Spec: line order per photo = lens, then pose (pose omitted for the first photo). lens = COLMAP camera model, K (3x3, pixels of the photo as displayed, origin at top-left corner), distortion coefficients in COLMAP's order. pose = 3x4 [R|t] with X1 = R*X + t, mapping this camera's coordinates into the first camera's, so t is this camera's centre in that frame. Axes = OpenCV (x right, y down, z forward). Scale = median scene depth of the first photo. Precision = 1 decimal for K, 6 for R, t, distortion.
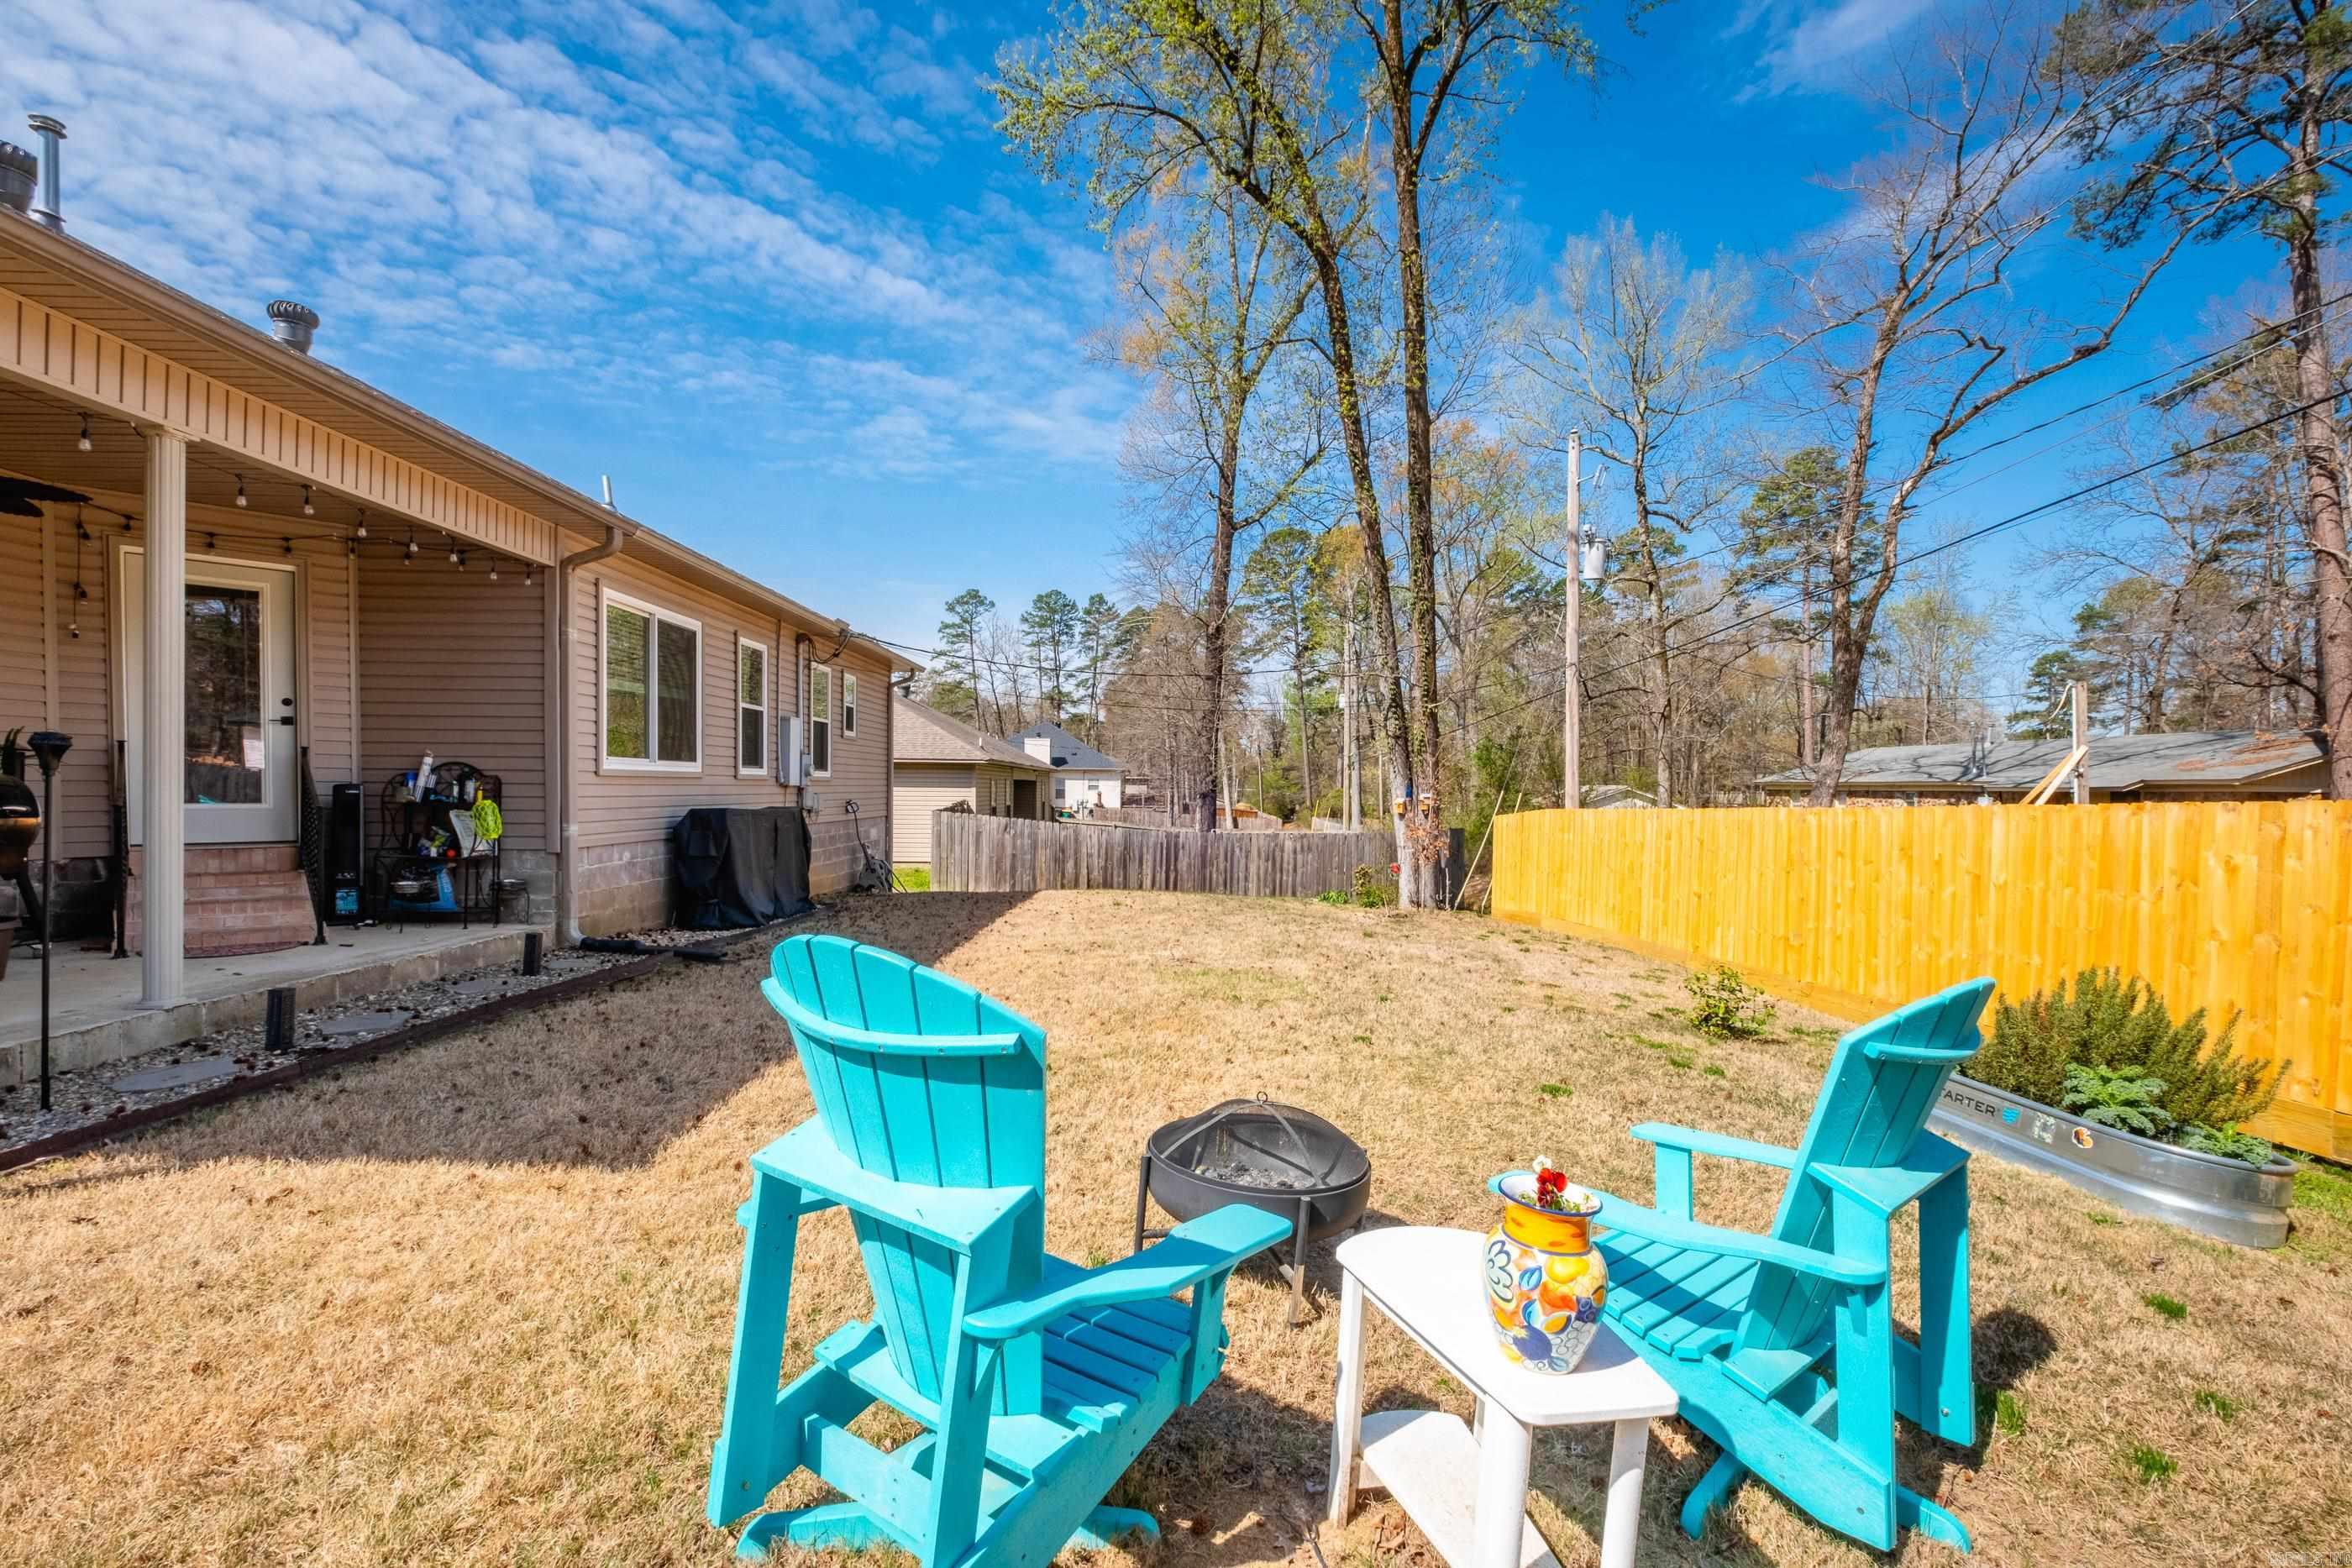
lens RADIAL K [[1019.8, 0, 1186.9], [0, 1019.8, 788.5], [0, 0, 1]] dist [0.001609, -0.000471]
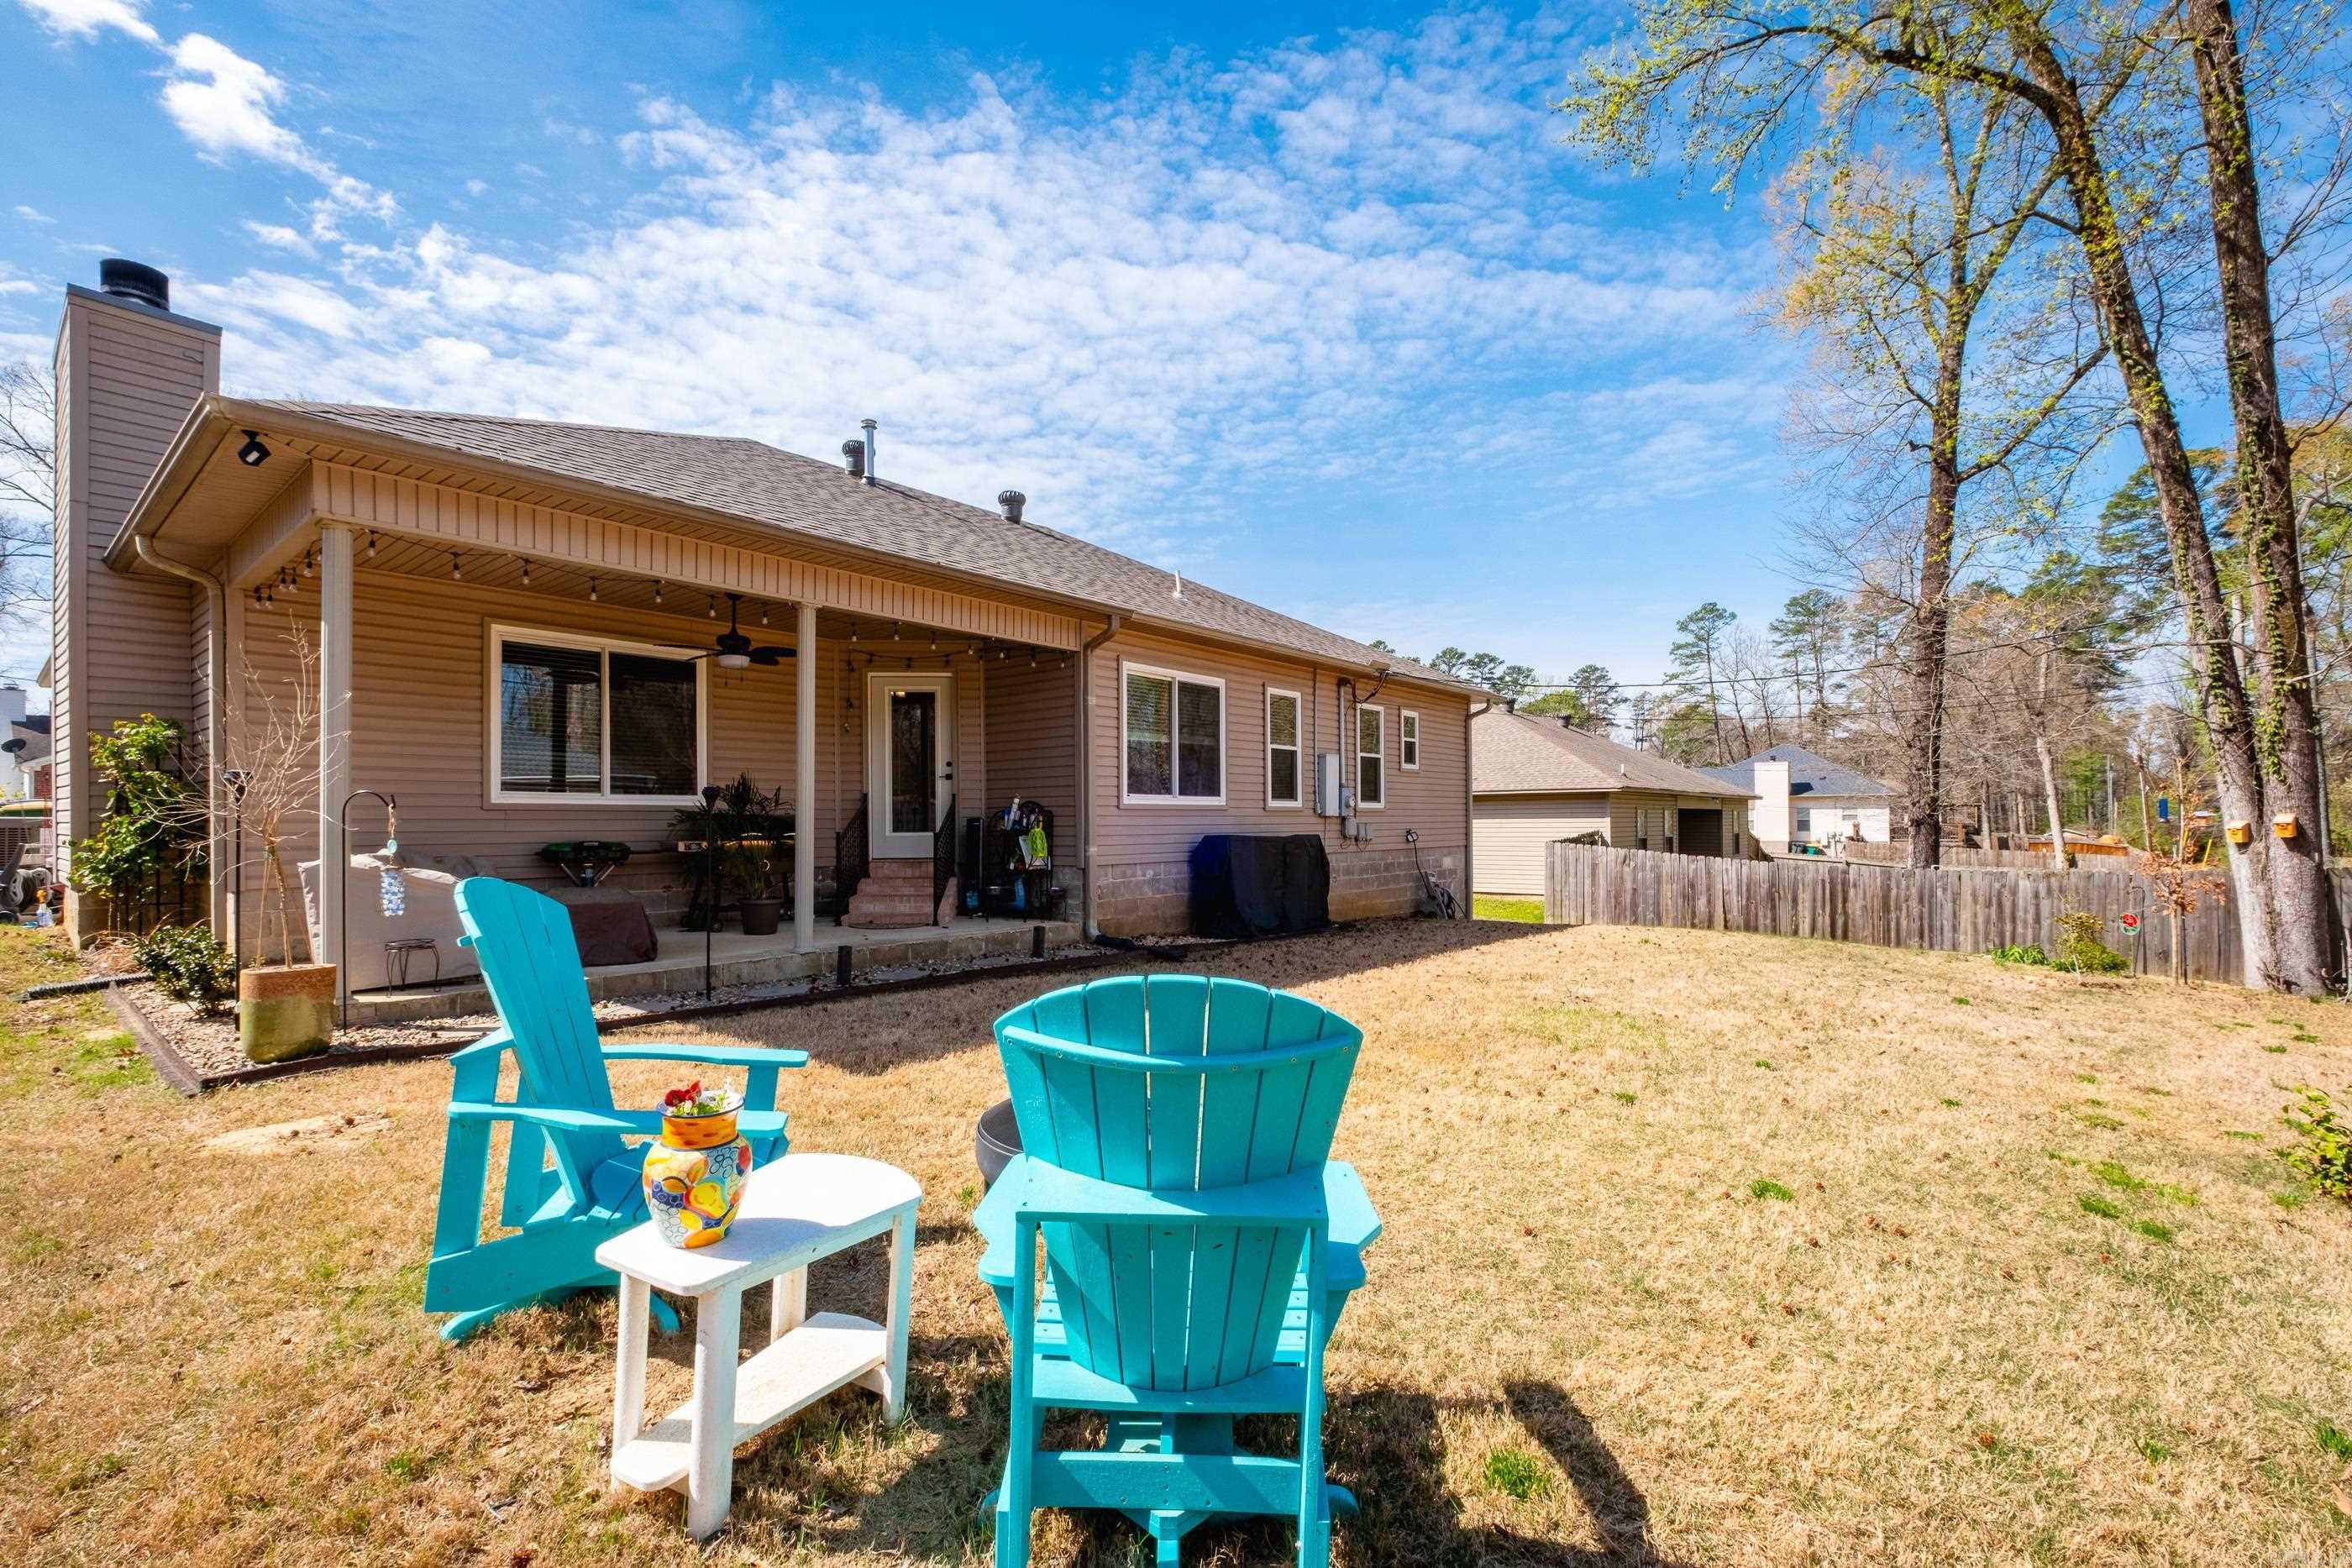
lens RADIAL K [[1019.8, 0, 1186.9], [0, 1019.8, 788.5], [0, 0, 1]] dist [0.001609, -0.000471]
pose [[0.758873, -0.037274, -0.650172, 0.126746], [0.014126, 0.999068, -0.040787, 0.006012], [0.651086, 0.021768, 0.758692, 0.034616]]
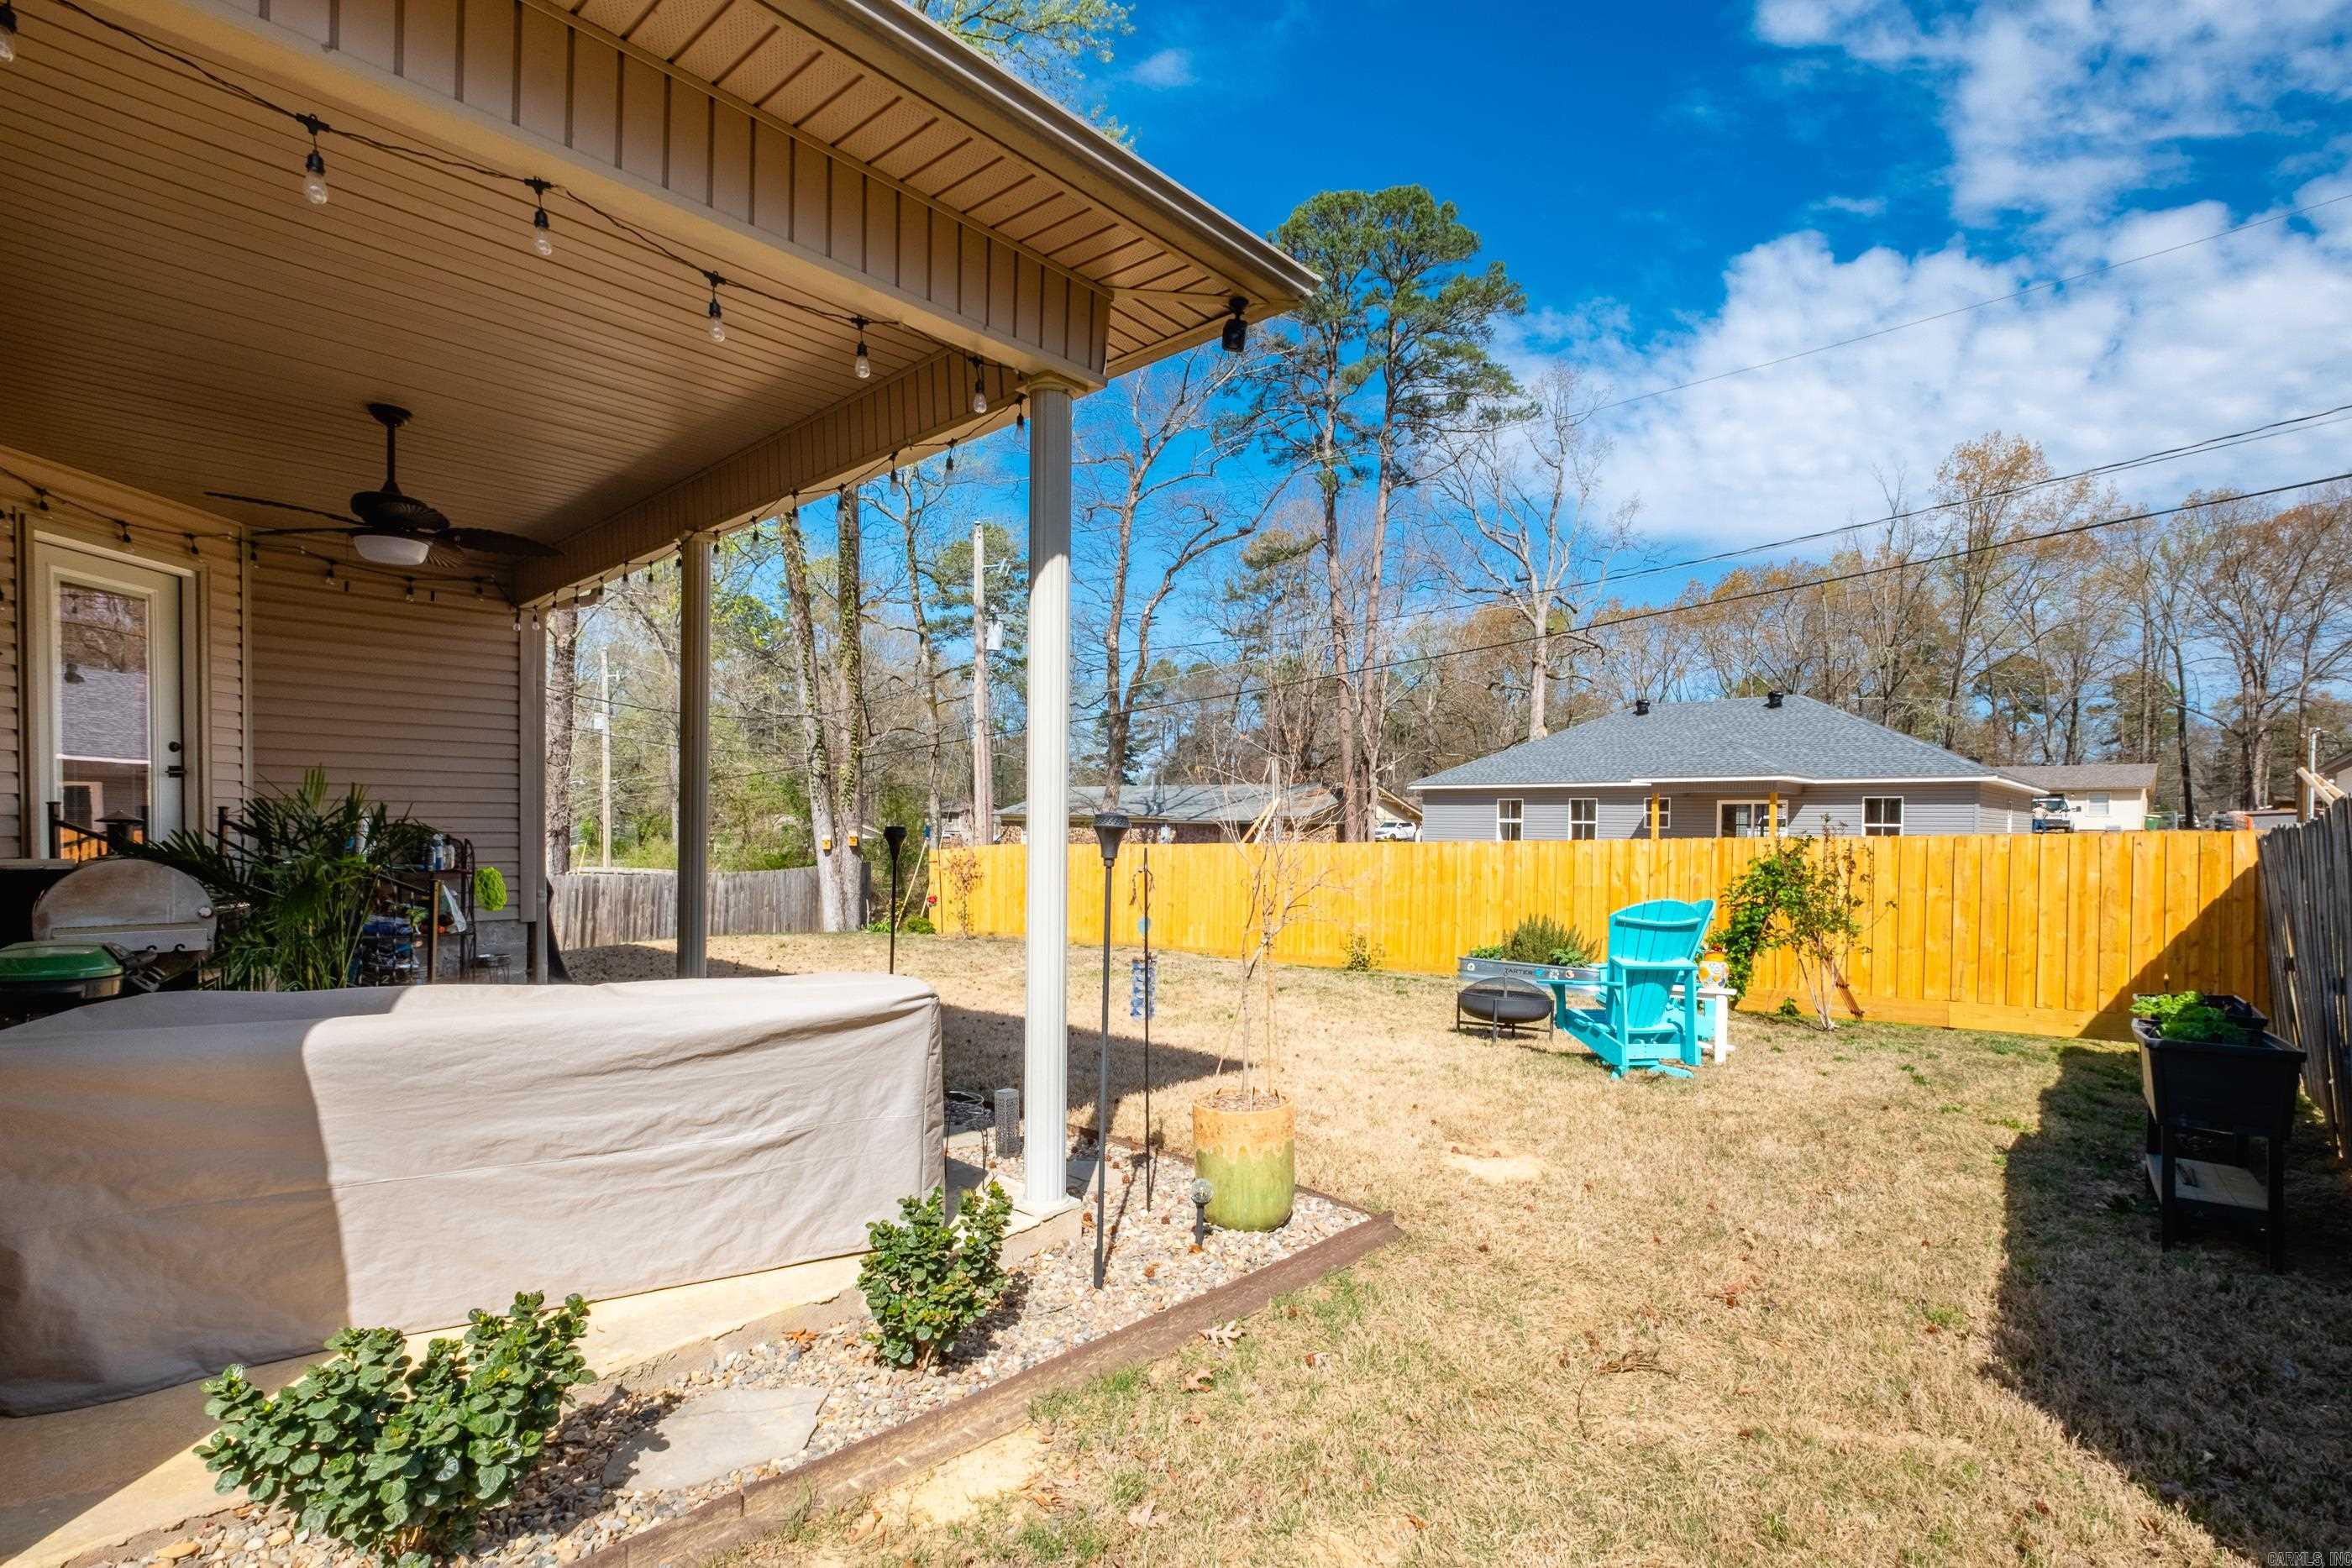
lens RADIAL K [[1072.2, 0, 1201.9], [0, 1072.2, 800.0], [0, 0, 1]] dist [0.020819, -0.000091]
pose [[0.688334, 0.011896, 0.725296, -0.340198], [-0.002843, 0.999902, -0.013702, -0.013055], [-0.725388, 0.007369, 0.688300, -0.041523]]
